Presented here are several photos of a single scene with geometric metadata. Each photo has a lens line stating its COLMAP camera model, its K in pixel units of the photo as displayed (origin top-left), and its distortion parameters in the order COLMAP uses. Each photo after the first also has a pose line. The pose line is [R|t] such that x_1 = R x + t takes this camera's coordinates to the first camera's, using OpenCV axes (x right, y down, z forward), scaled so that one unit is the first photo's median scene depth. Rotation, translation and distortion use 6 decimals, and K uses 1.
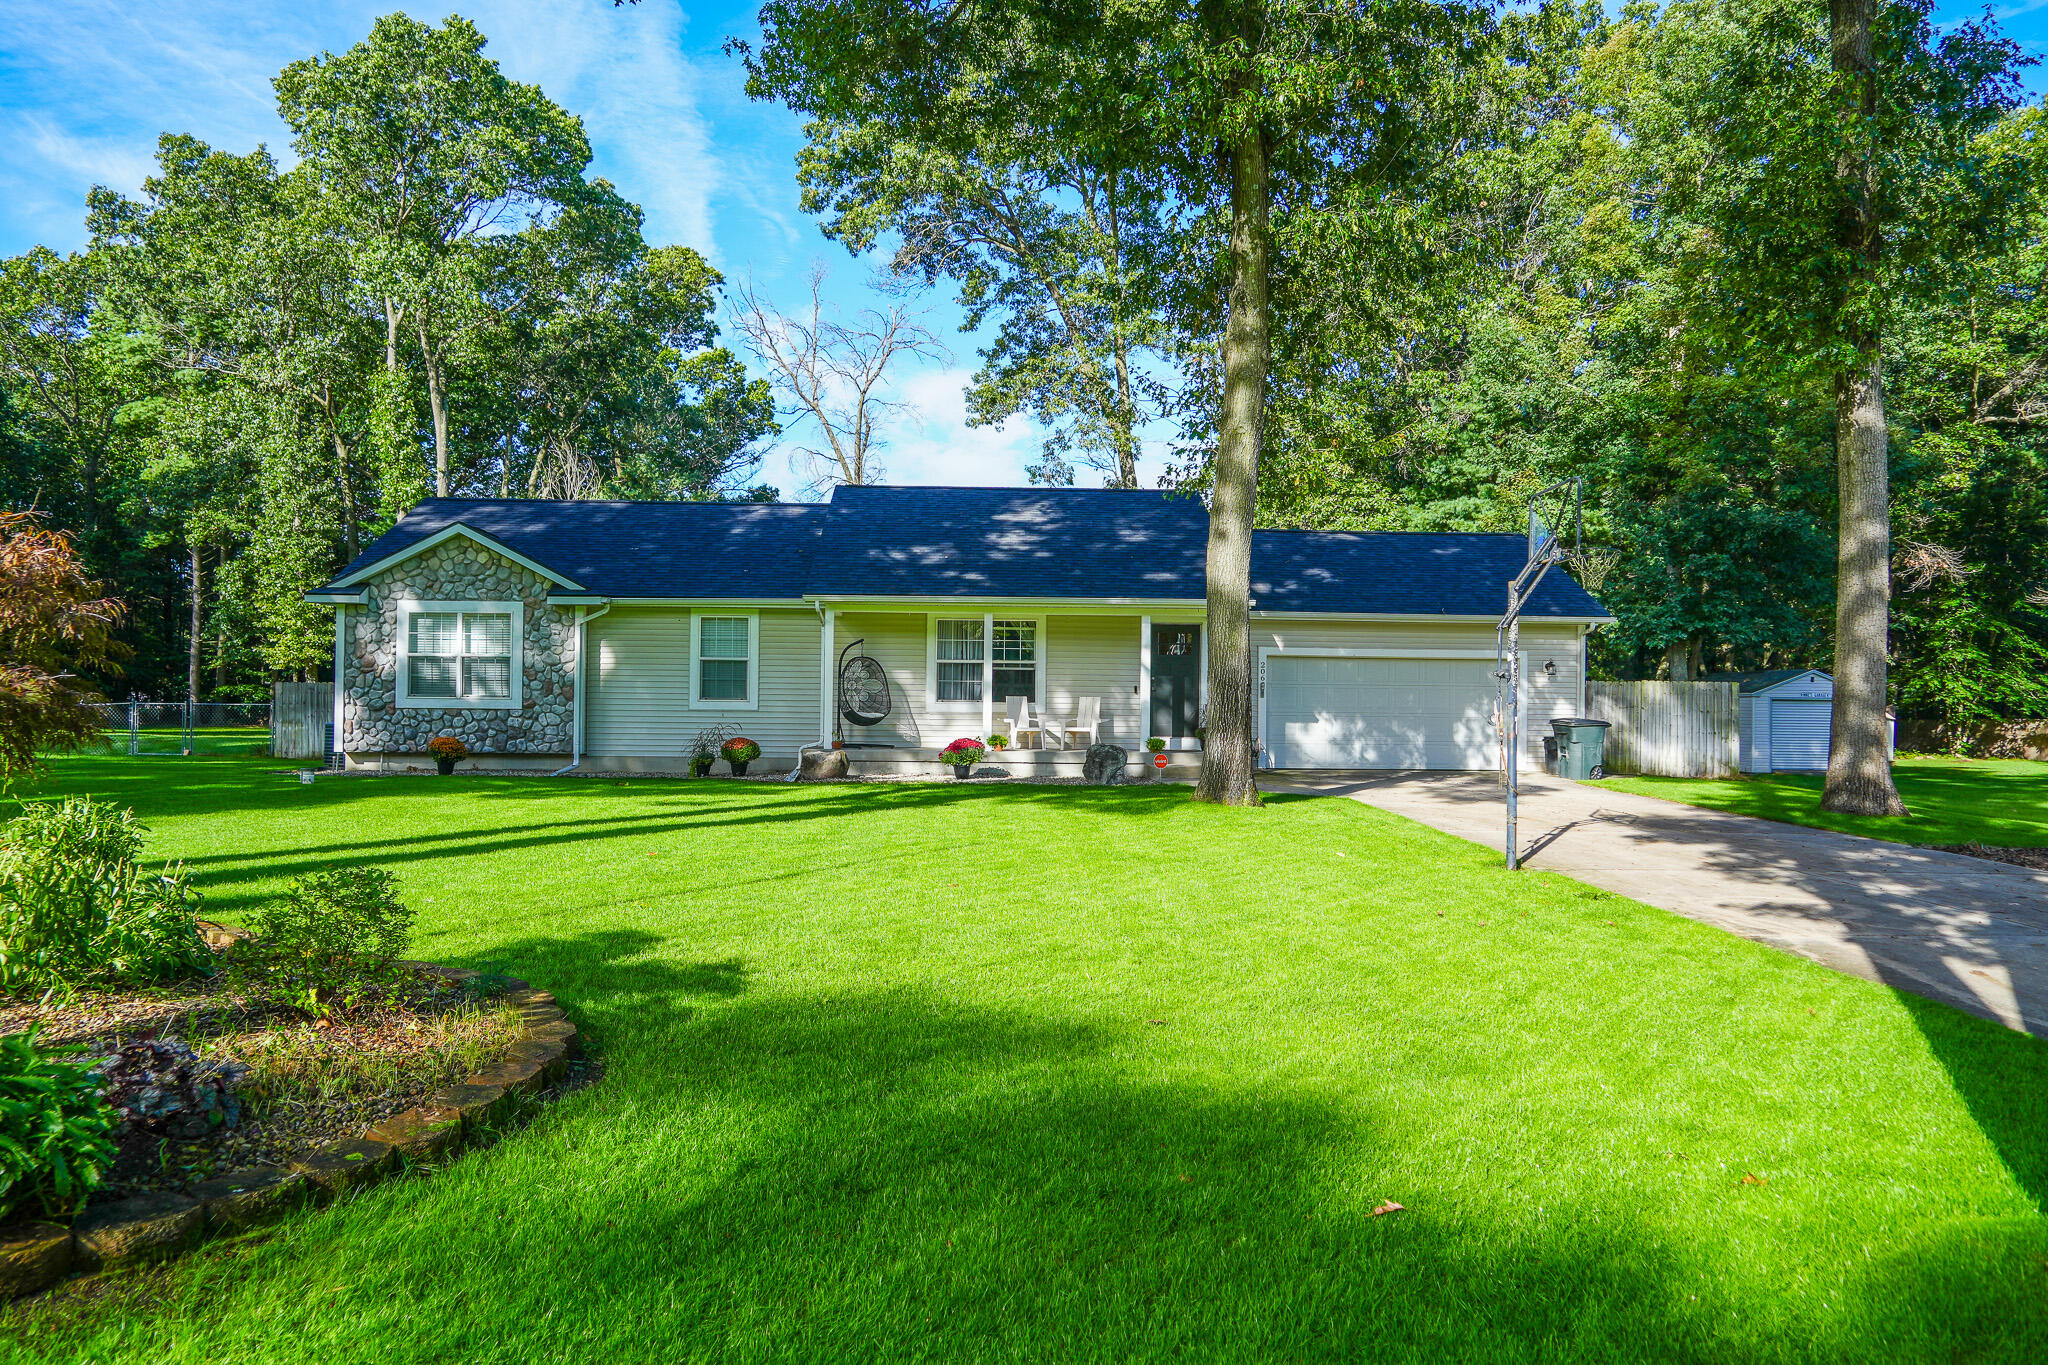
lens RADIAL K [[1380.2, 0, 1027.9], [0, 1380.2, 692.3], [0, 0, 1]] dist [-0.044719, 0.010863]
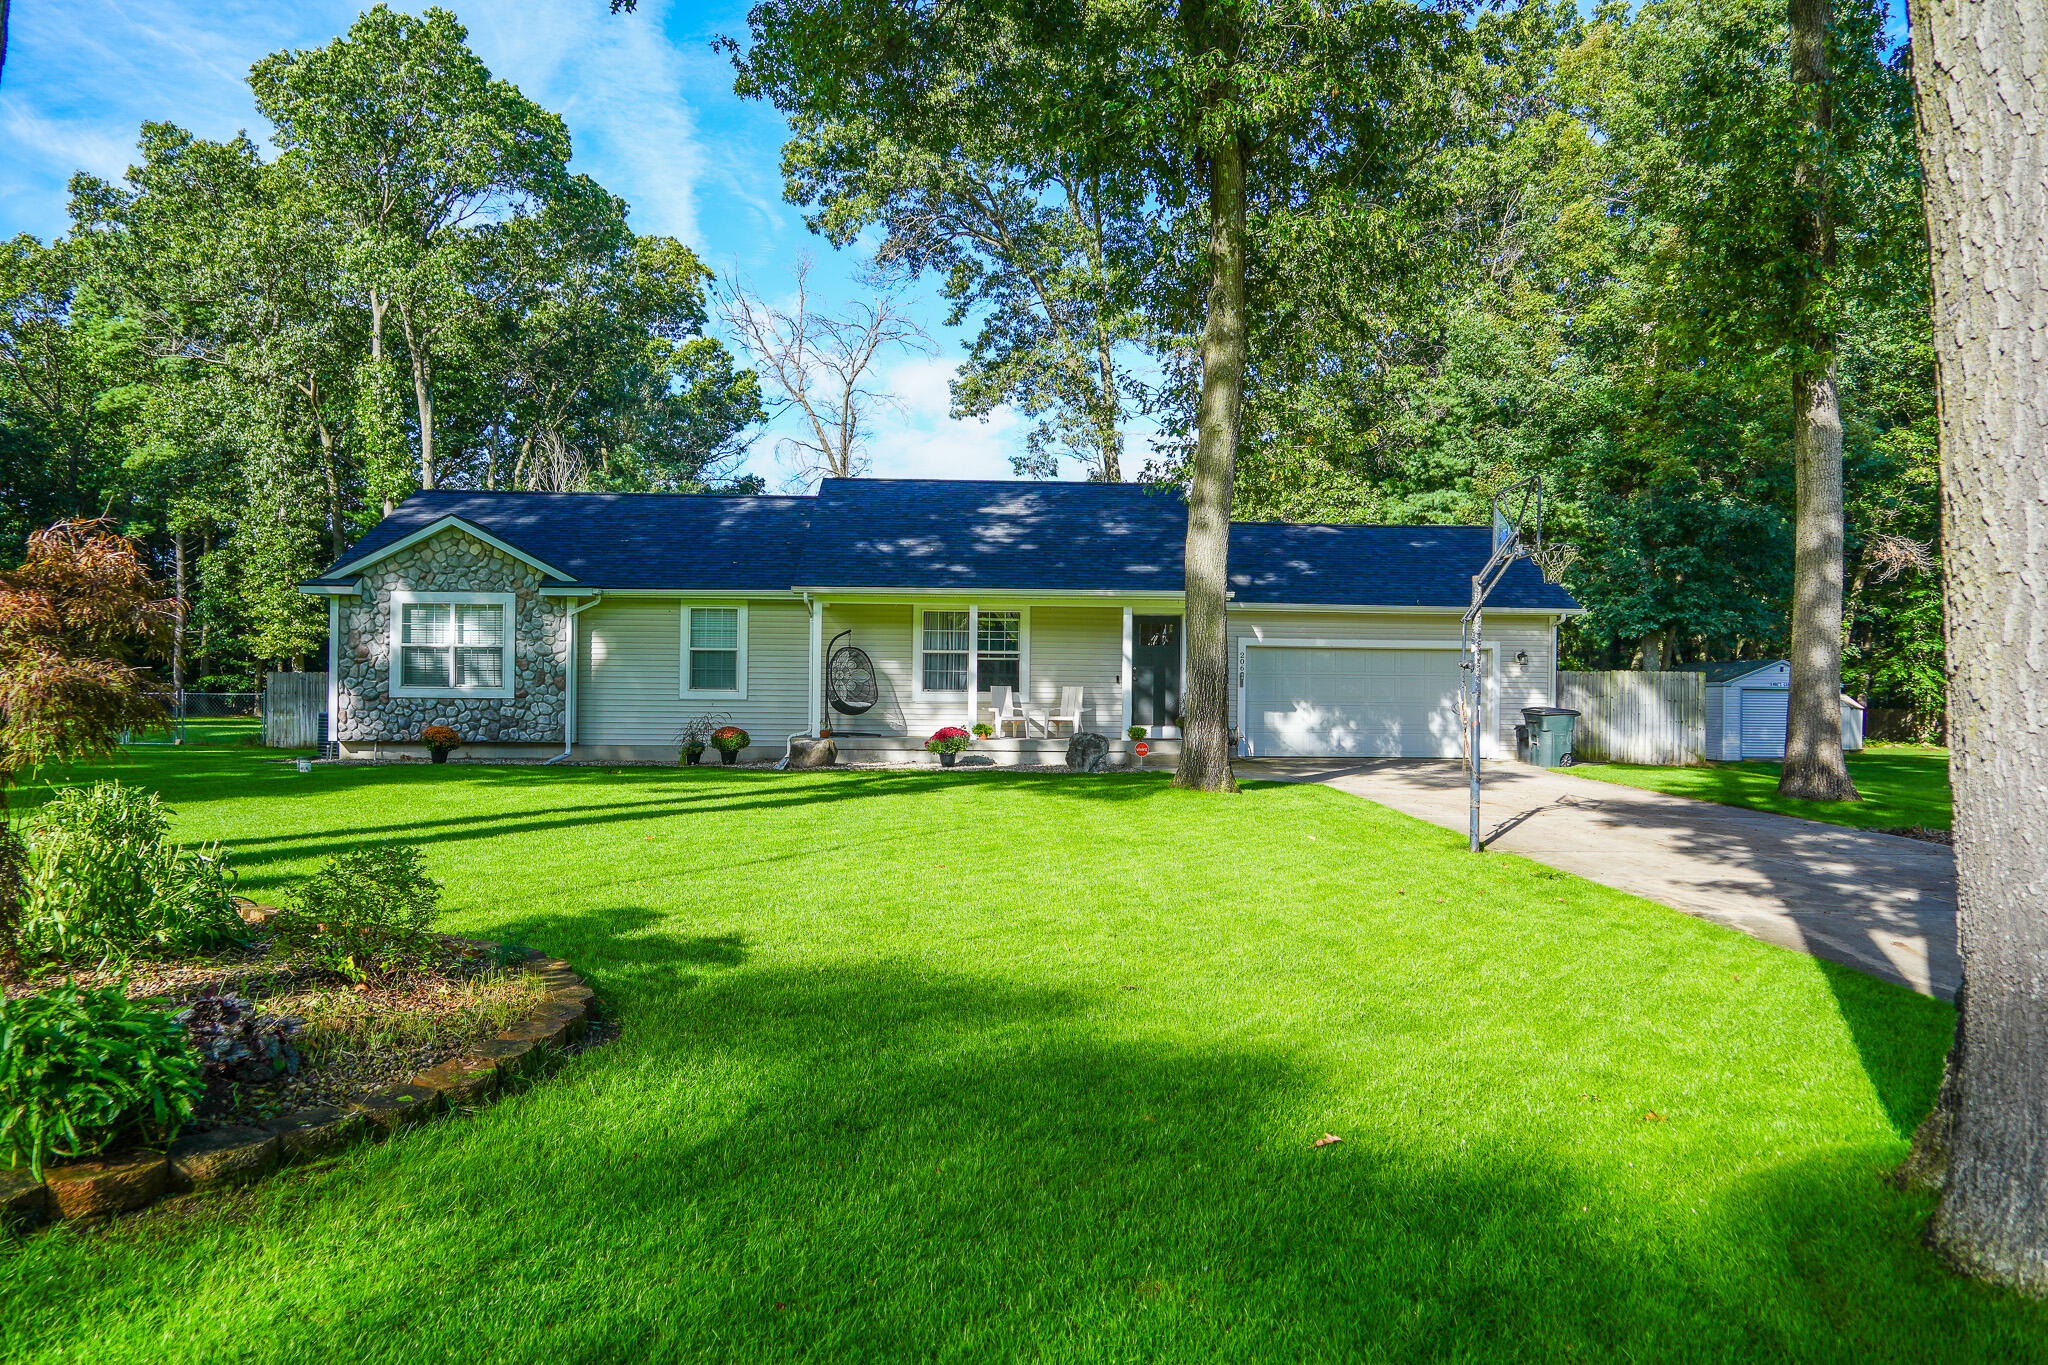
lens RADIAL K [[1380.2, 0, 1033.8], [0, 1380.2, 695.8], [0, 0, 1]] dist [-0.044719, 0.010863]
pose [[0.999890, -0.000280, 0.014845, 0.000773], [0.000131, 0.999949, 0.010085, -0.000087], [-0.014847, -0.010082, 0.999839, -0.021334]]
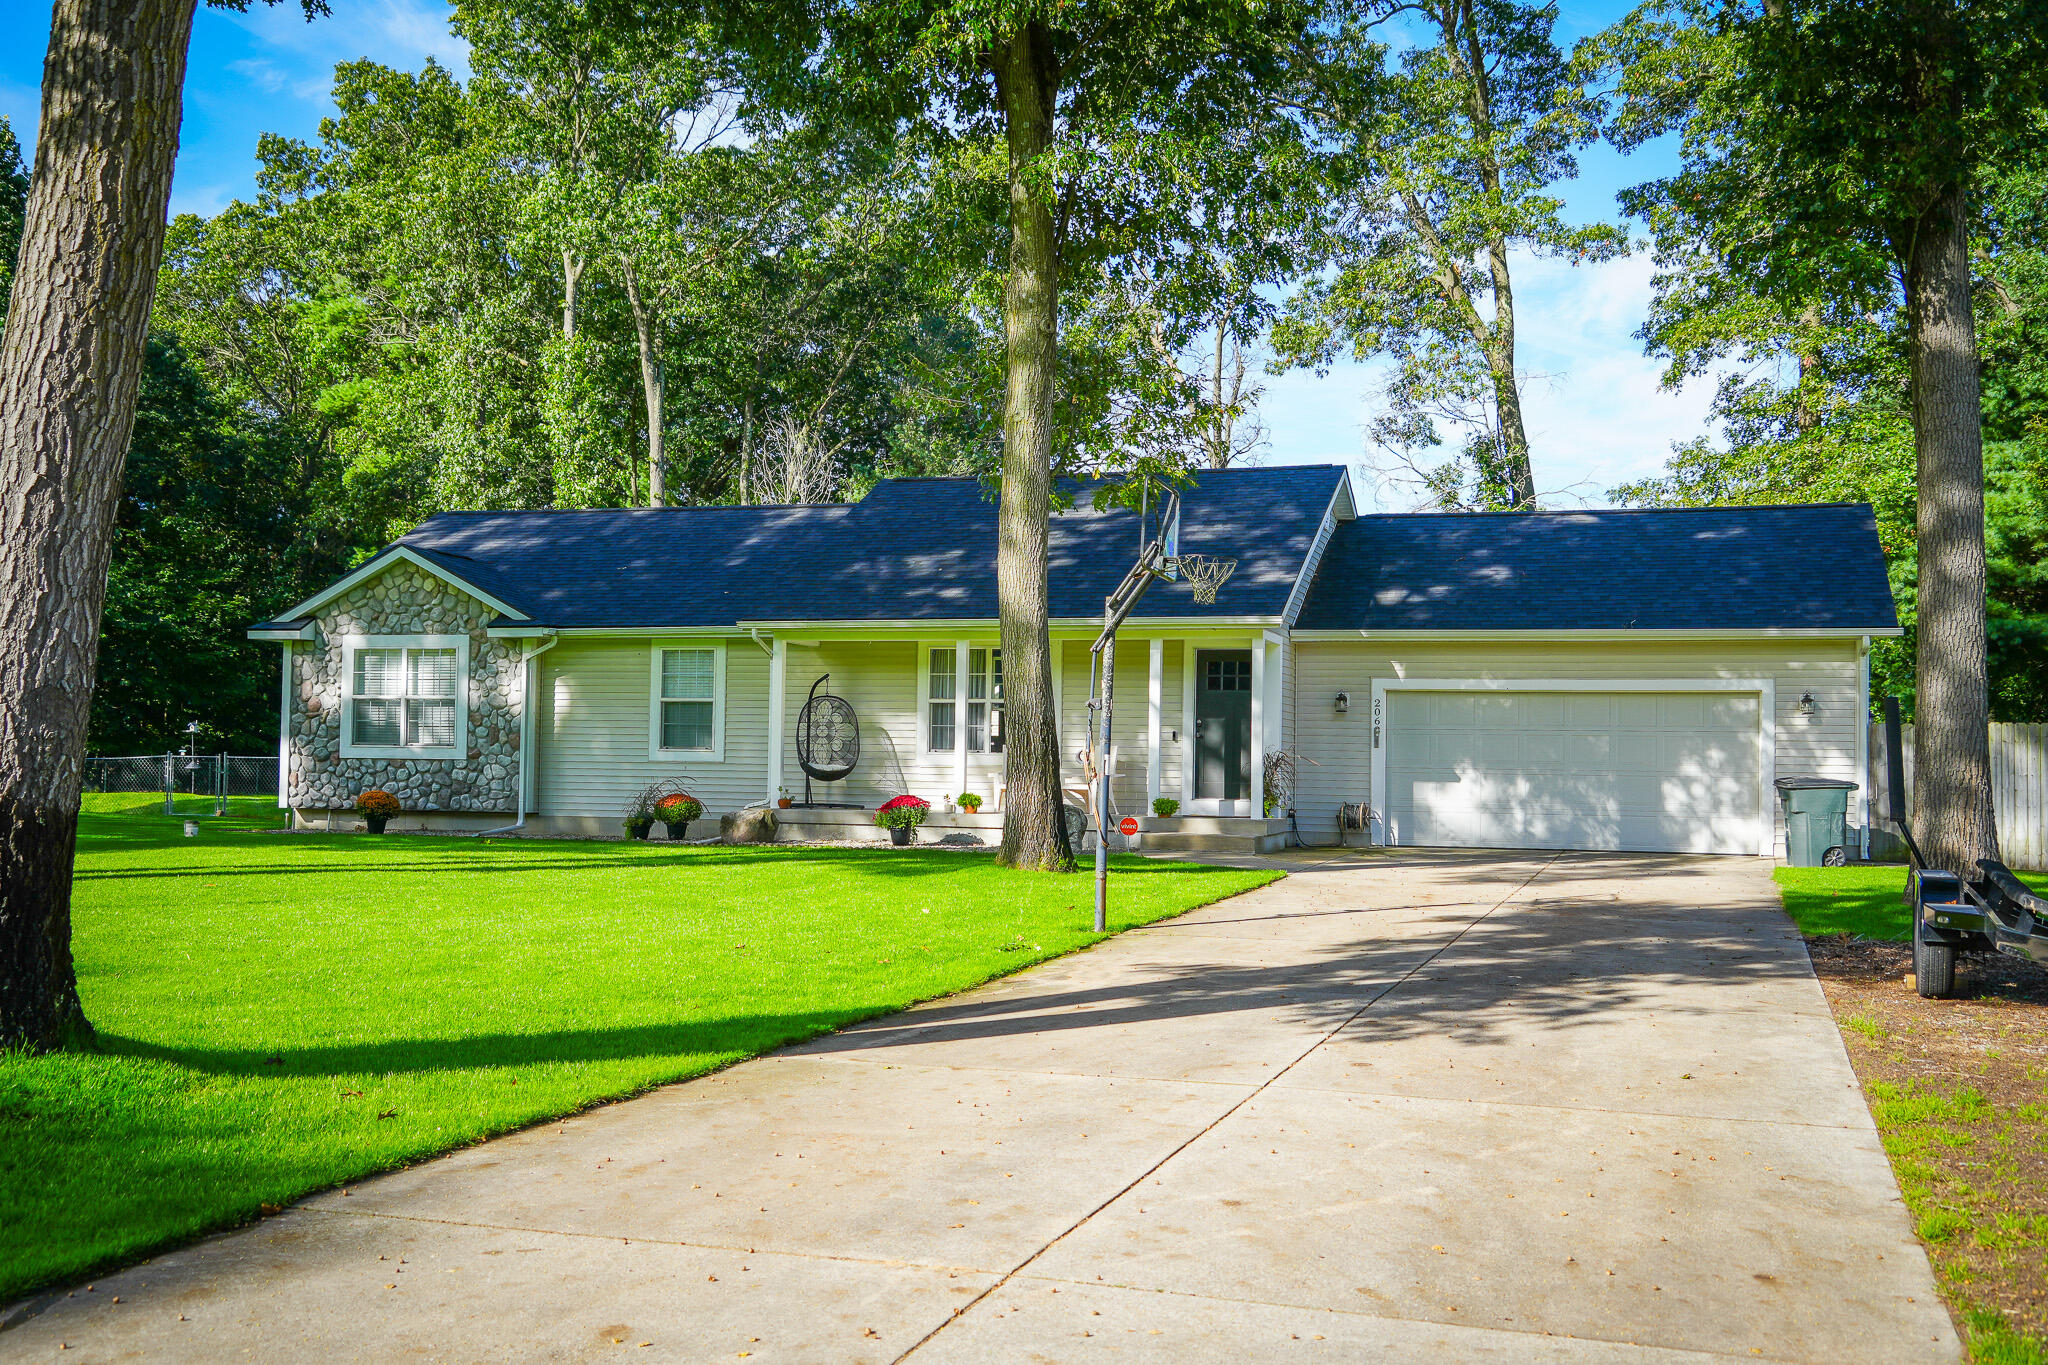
lens RADIAL K [[2163.4, 0, 1020.4], [0, 2163.4, 687.3], [0, 0, 1]] dist [0.007521, 0.000000]
pose [[0.940145, -0.009988, -0.340627, 0.420022], [-0.001306, 0.999457, -0.032912, 0.011185], [0.340771, 0.031387, 0.939622, -0.156885]]
